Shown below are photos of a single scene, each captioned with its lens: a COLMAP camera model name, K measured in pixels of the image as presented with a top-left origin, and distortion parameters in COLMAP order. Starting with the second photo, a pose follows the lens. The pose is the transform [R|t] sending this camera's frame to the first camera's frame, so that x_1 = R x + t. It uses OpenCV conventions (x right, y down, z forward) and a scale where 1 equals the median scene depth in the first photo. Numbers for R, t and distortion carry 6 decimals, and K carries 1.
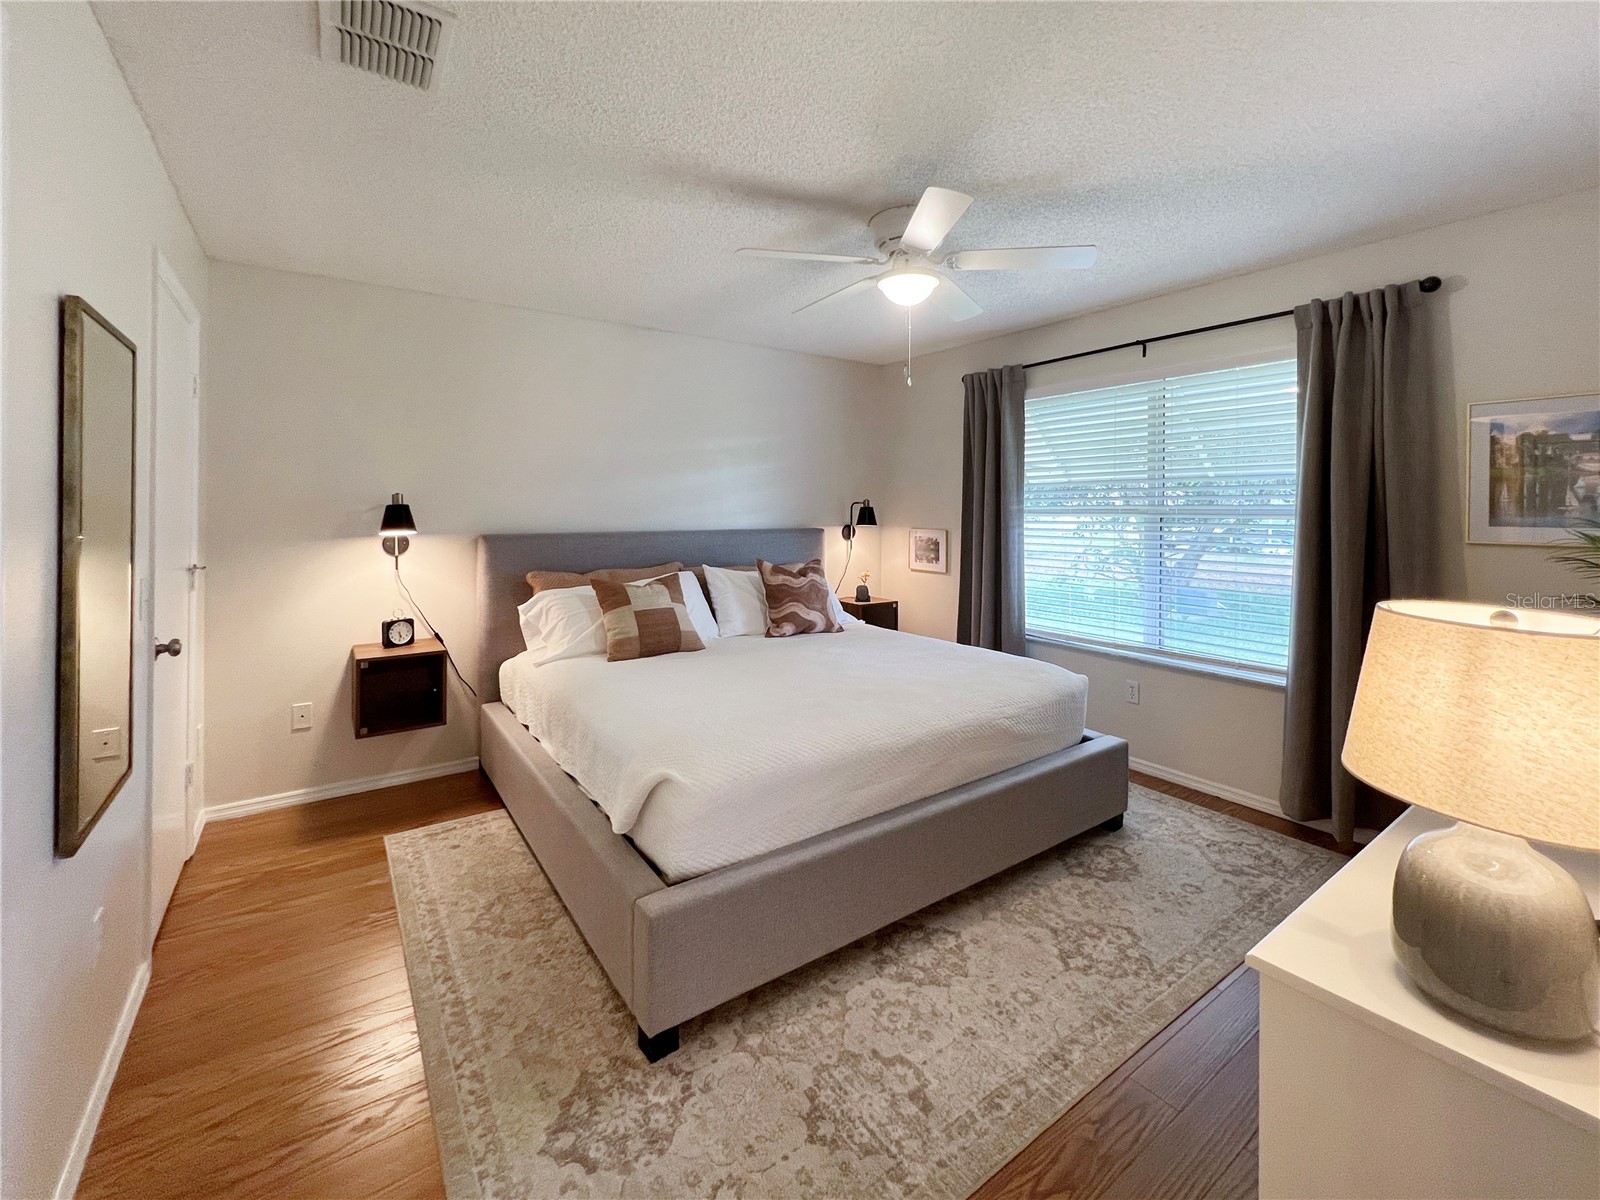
lens RADIAL K [[687.7, 0, 830.1], [0, 687.7, 507.0], [0, 0, 1]] dist [0.001006, 0.000853]
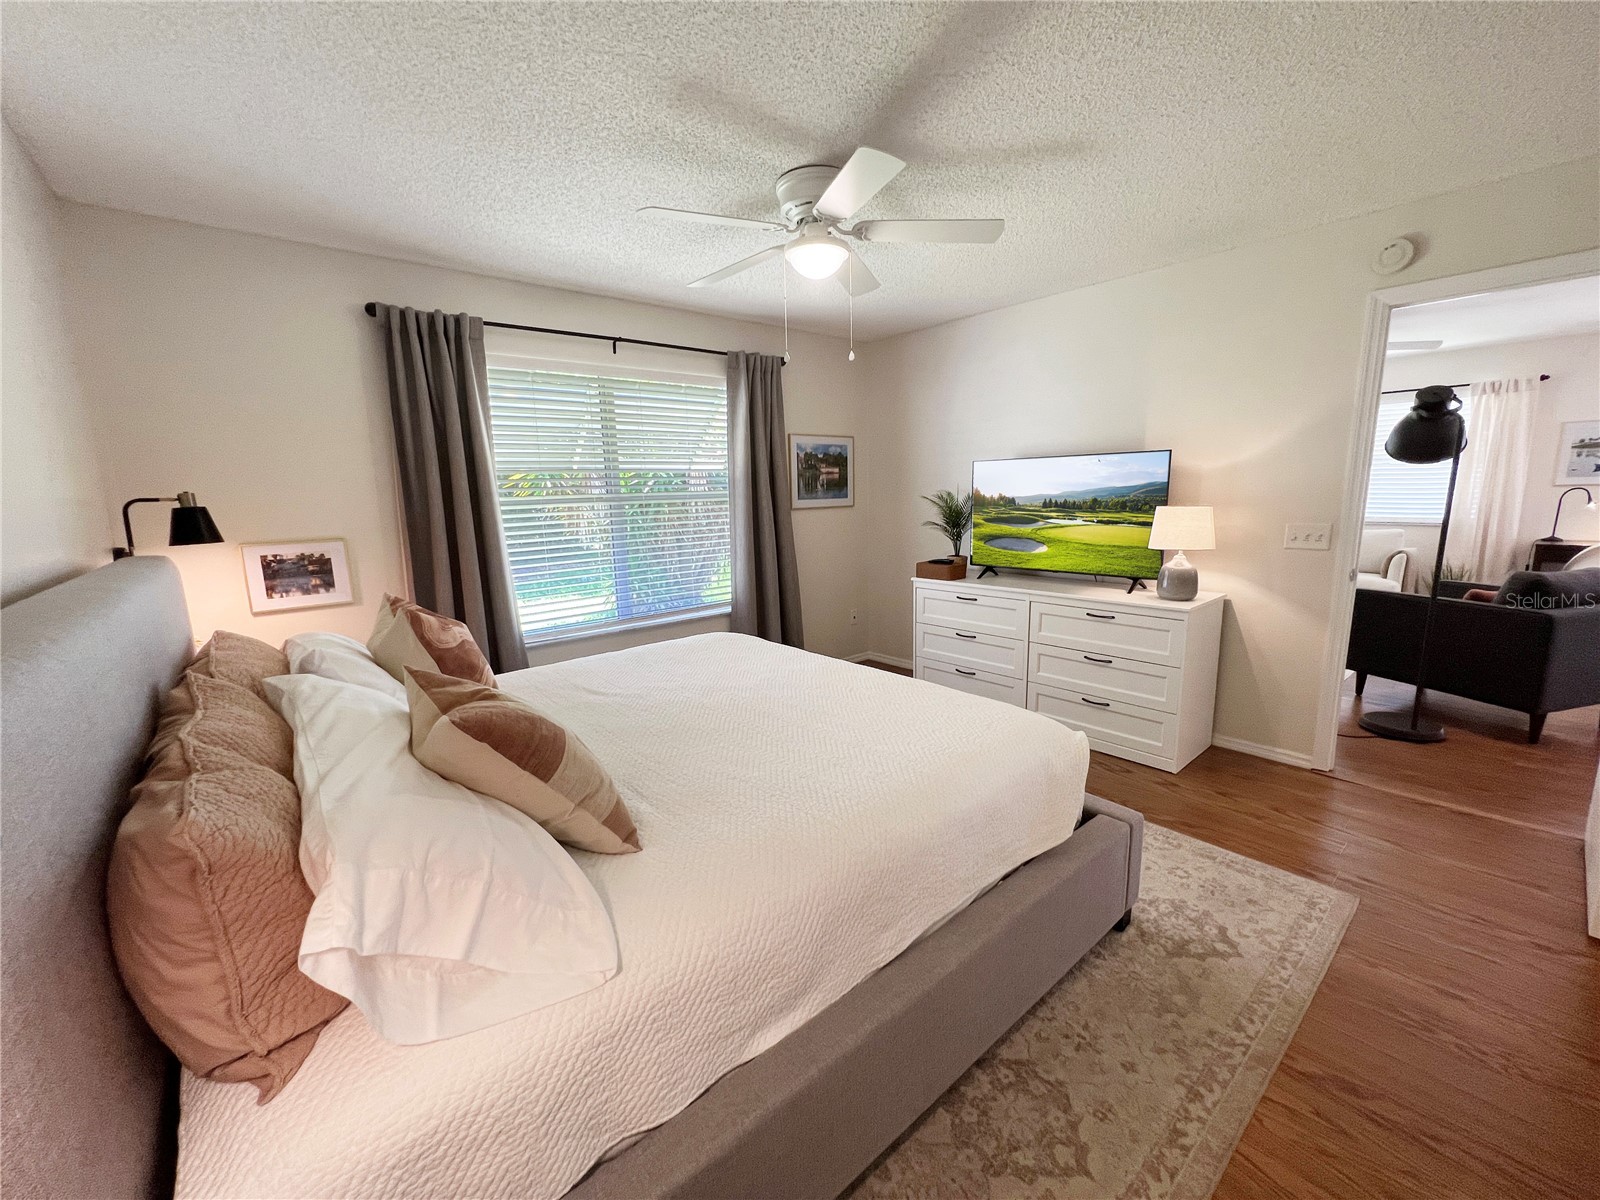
lens RADIAL K [[644.3, 0, 789.3], [0, 644.3, 601.4], [0, 0, 1]] dist [-0.002253, 0.000257]
pose [[-0.059922, -0.171318, 0.983392, -1.004261], [0.025322, 0.984584, 0.173069, -0.005487], [-0.997882, 0.035272, -0.054660, 1.295545]]
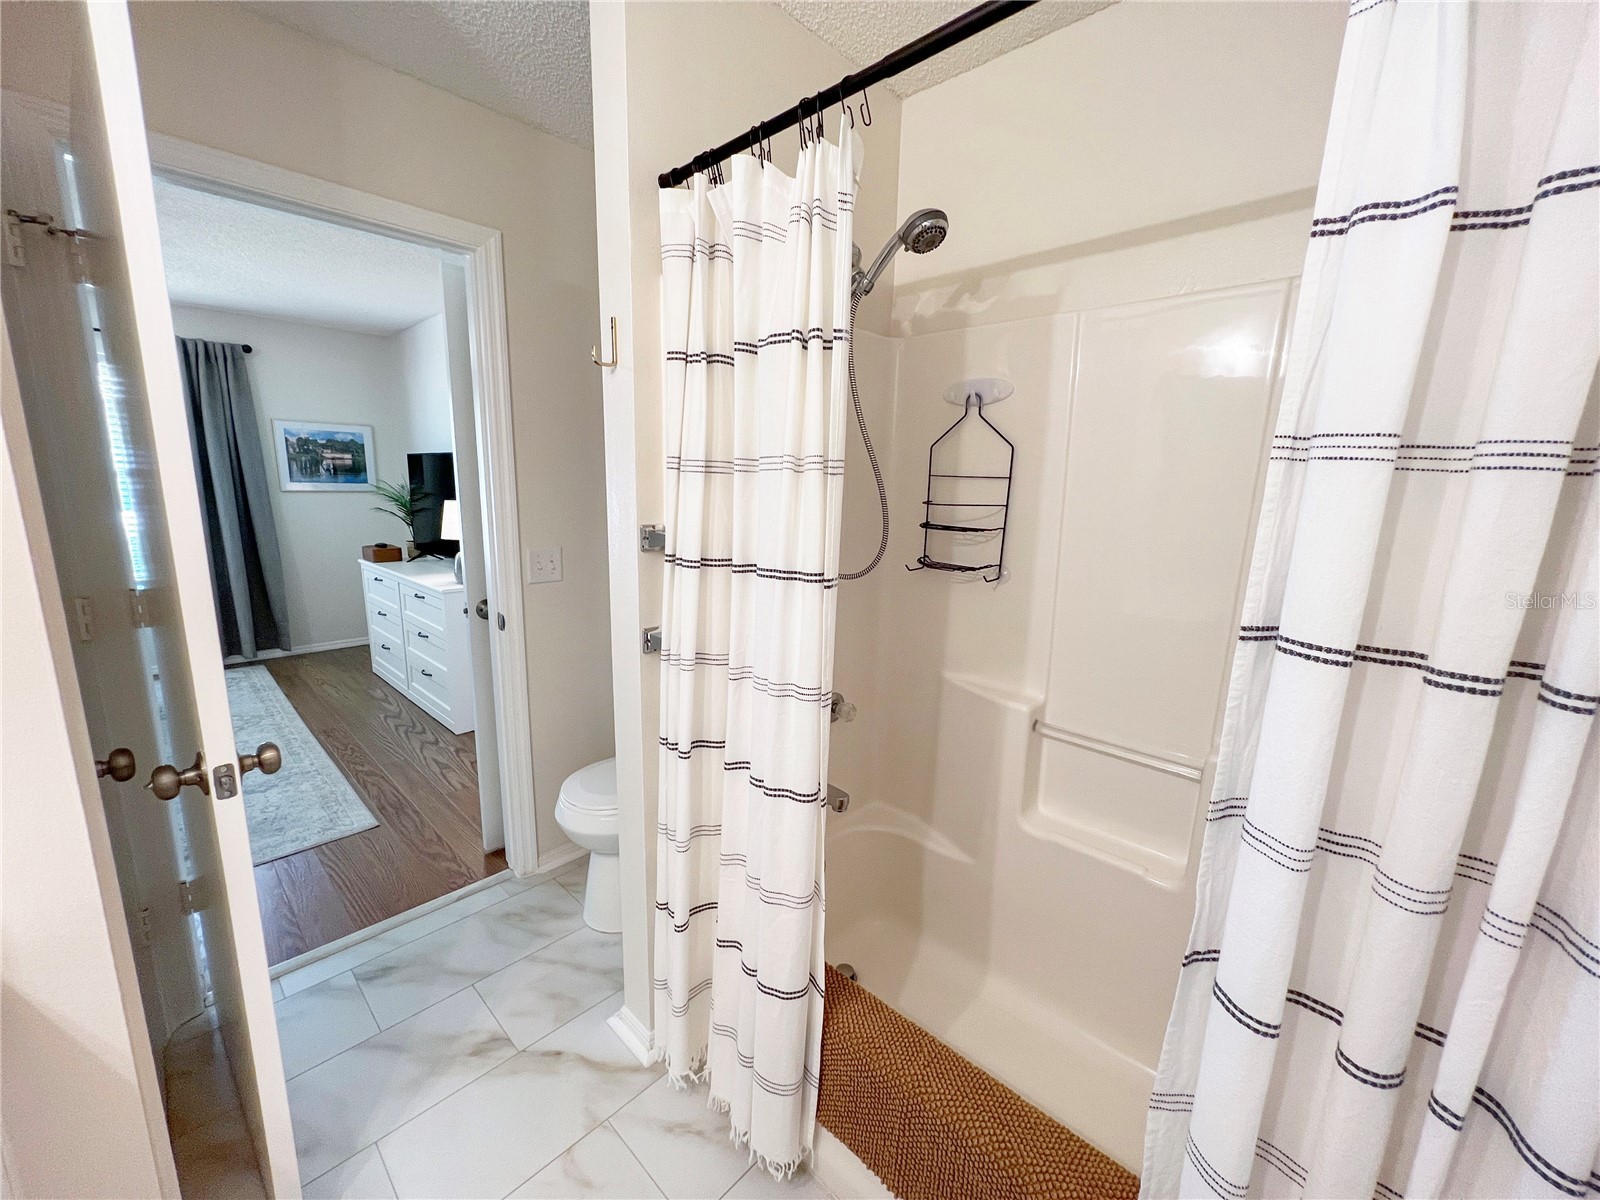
lens RADIAL K [[644.3, 0, 796.4], [0, 644.3, 603.4], [0, 0, 1]] dist [-0.002253, 0.000257]
pose [[-0.173517, -0.192861, 0.965762, -1.378319], [-0.022165, 0.981154, 0.191953, -0.022411], [-0.984581, 0.011901, -0.174522, -0.155743]]
